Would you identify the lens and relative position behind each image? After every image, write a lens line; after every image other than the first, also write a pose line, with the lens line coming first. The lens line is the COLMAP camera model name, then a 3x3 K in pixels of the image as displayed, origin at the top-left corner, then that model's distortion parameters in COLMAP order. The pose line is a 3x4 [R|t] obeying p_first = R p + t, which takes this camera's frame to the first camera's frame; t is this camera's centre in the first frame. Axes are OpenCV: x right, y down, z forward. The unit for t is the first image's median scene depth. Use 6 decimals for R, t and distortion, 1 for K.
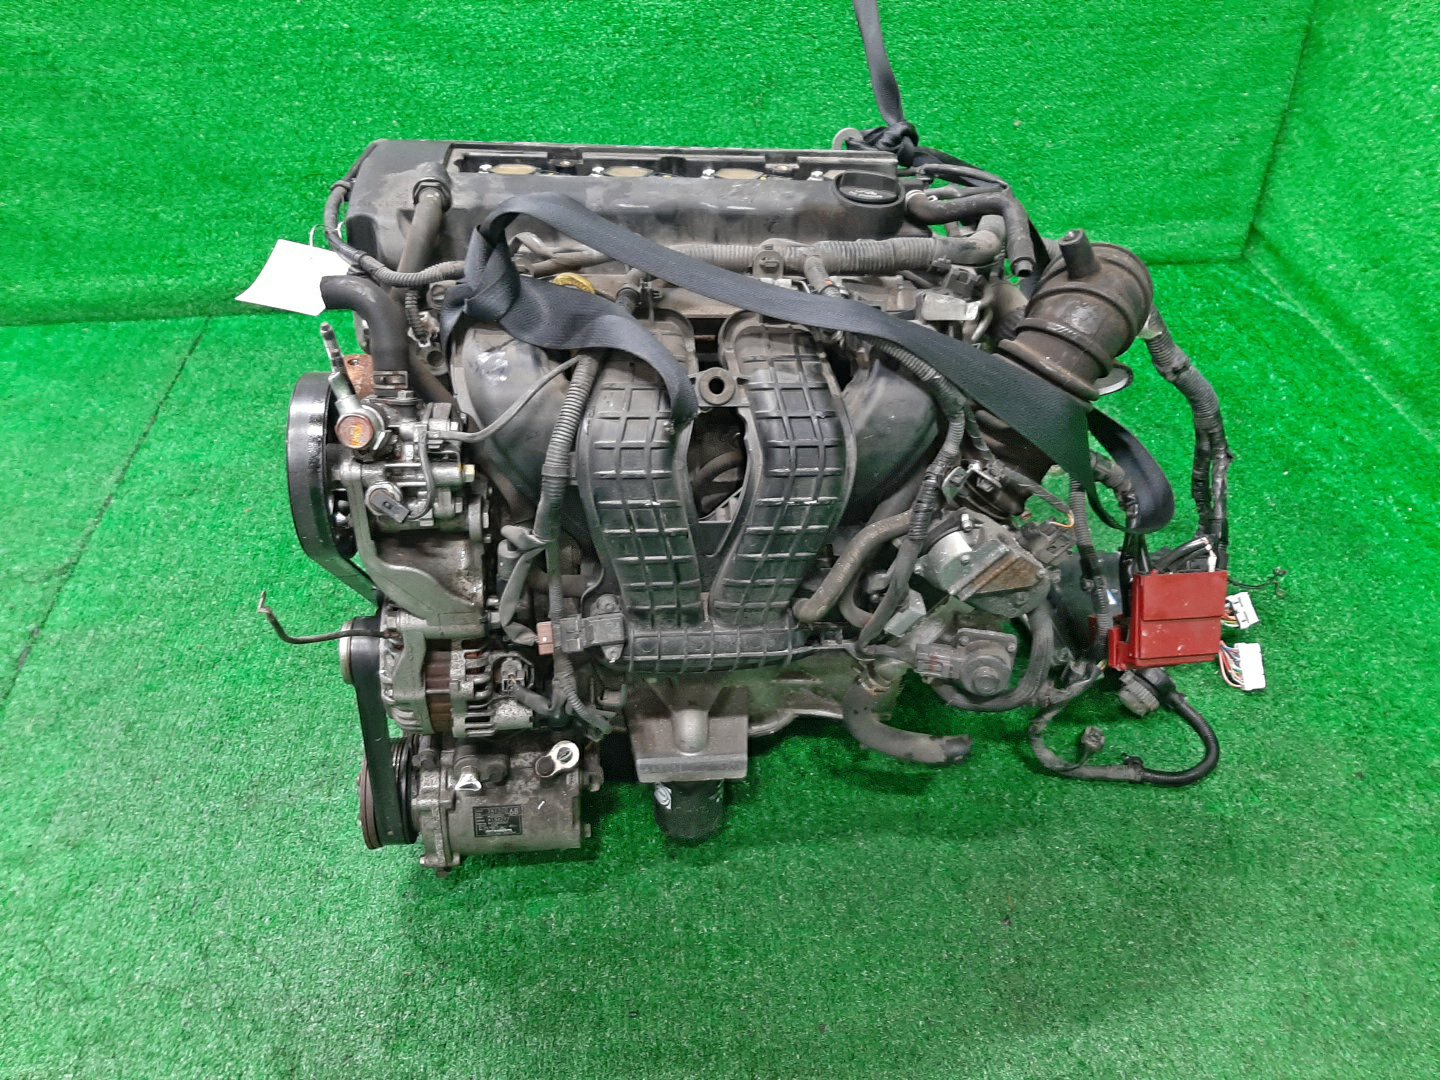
lens RADIAL K [[1135.8, 0, 727.4], [0, 1135.8, 528.9], [0, 0, 1]] dist [0.030454, -0.072244]
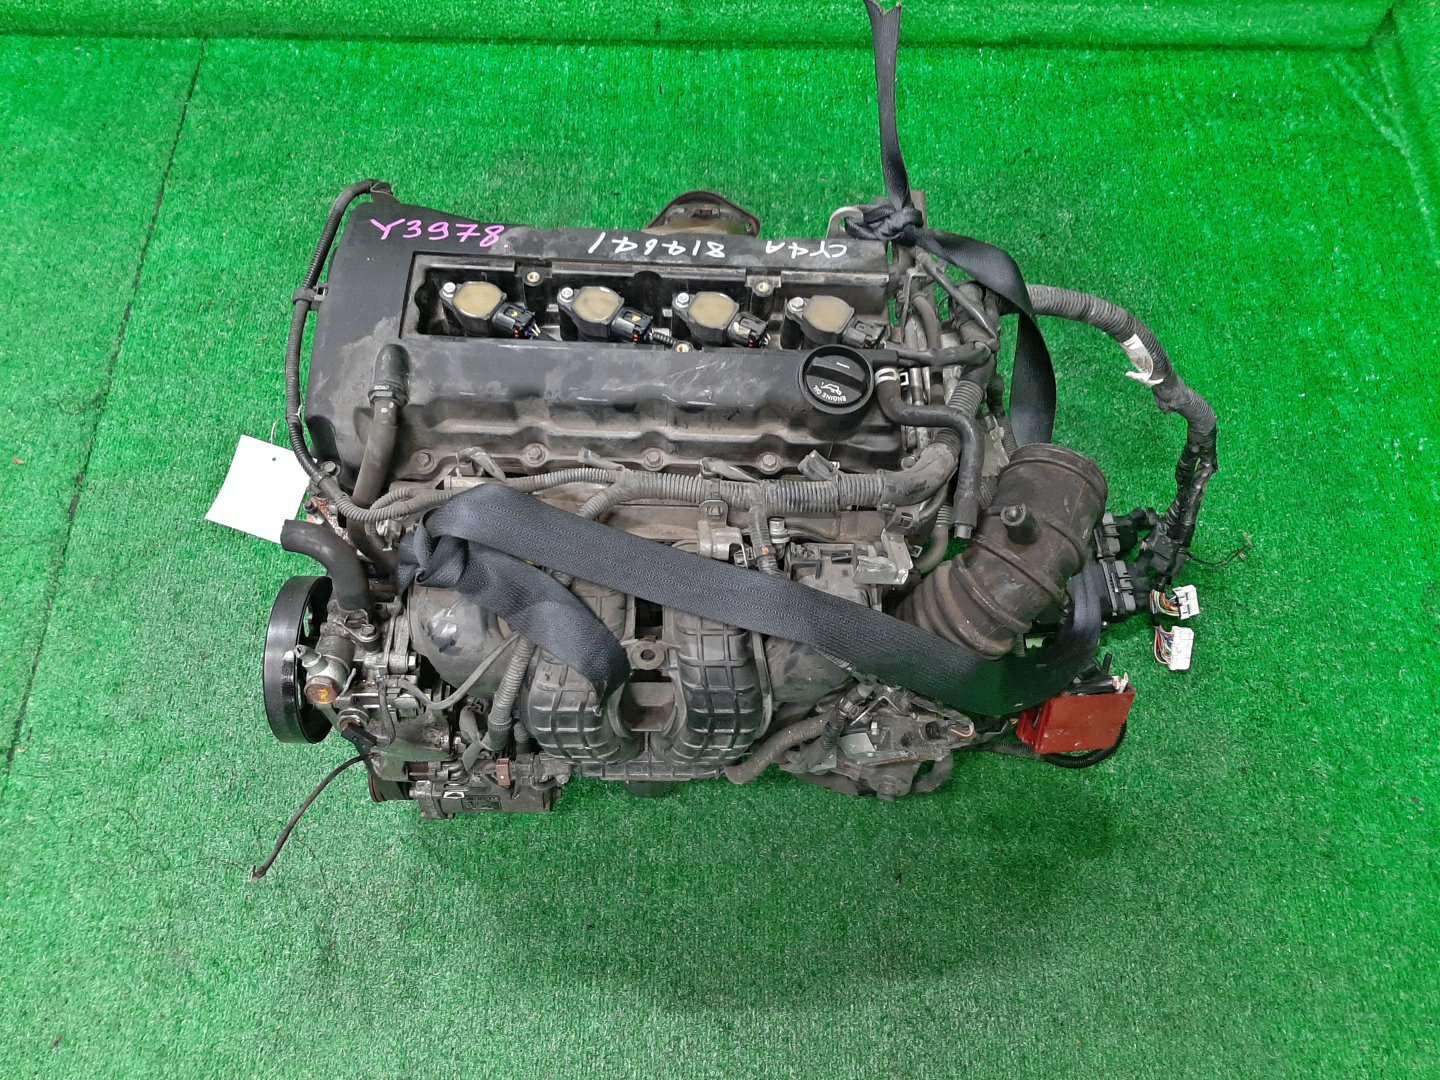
lens RADIAL K [[1135.8, 0, 729.0], [0, 1135.8, 543.6], [0, 0, 1]] dist [0.030454, -0.072244]
pose [[0.994665, 0.098515, -0.030599, 0.063749], [-0.074035, 0.888290, 0.453276, -0.503716], [0.071835, -0.448592, 0.890845, 0.055843]]
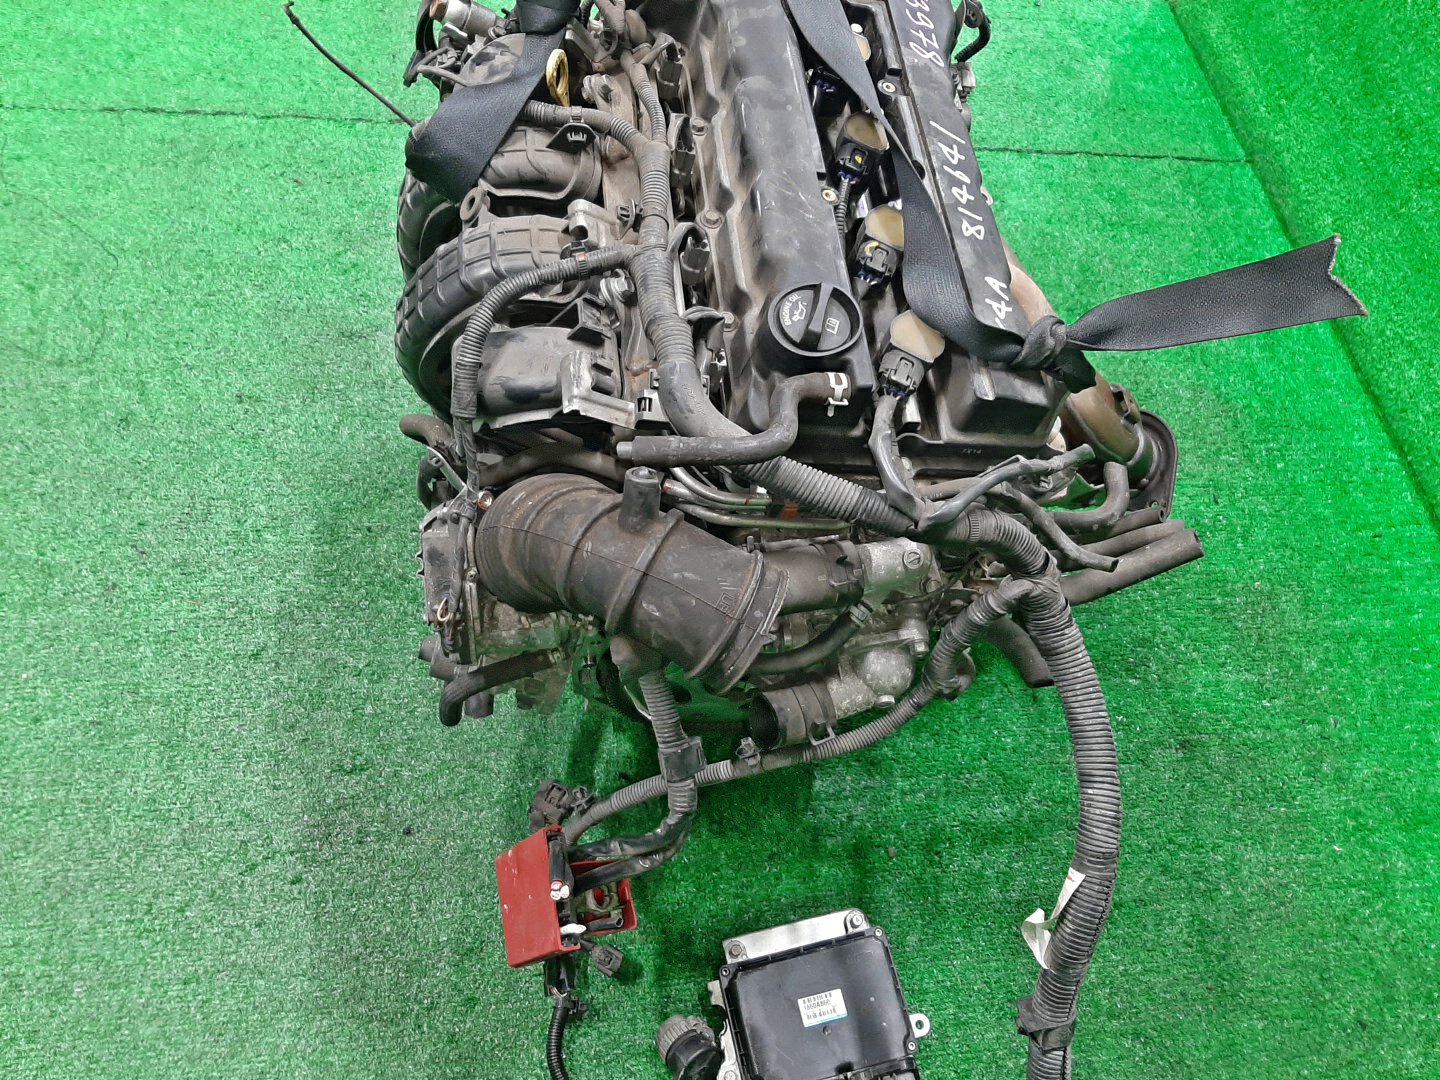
lens RADIAL K [[1135.8, 0, 720.7], [0, 1135.8, 539.6], [0, 0, 1]] dist [0.030454, -0.072244]
pose [[0.017746, 0.846181, -0.532600, 0.557039], [-0.730345, 0.374770, 0.571090, -0.533490], [0.682848, 0.378847, 0.624655, 0.434151]]
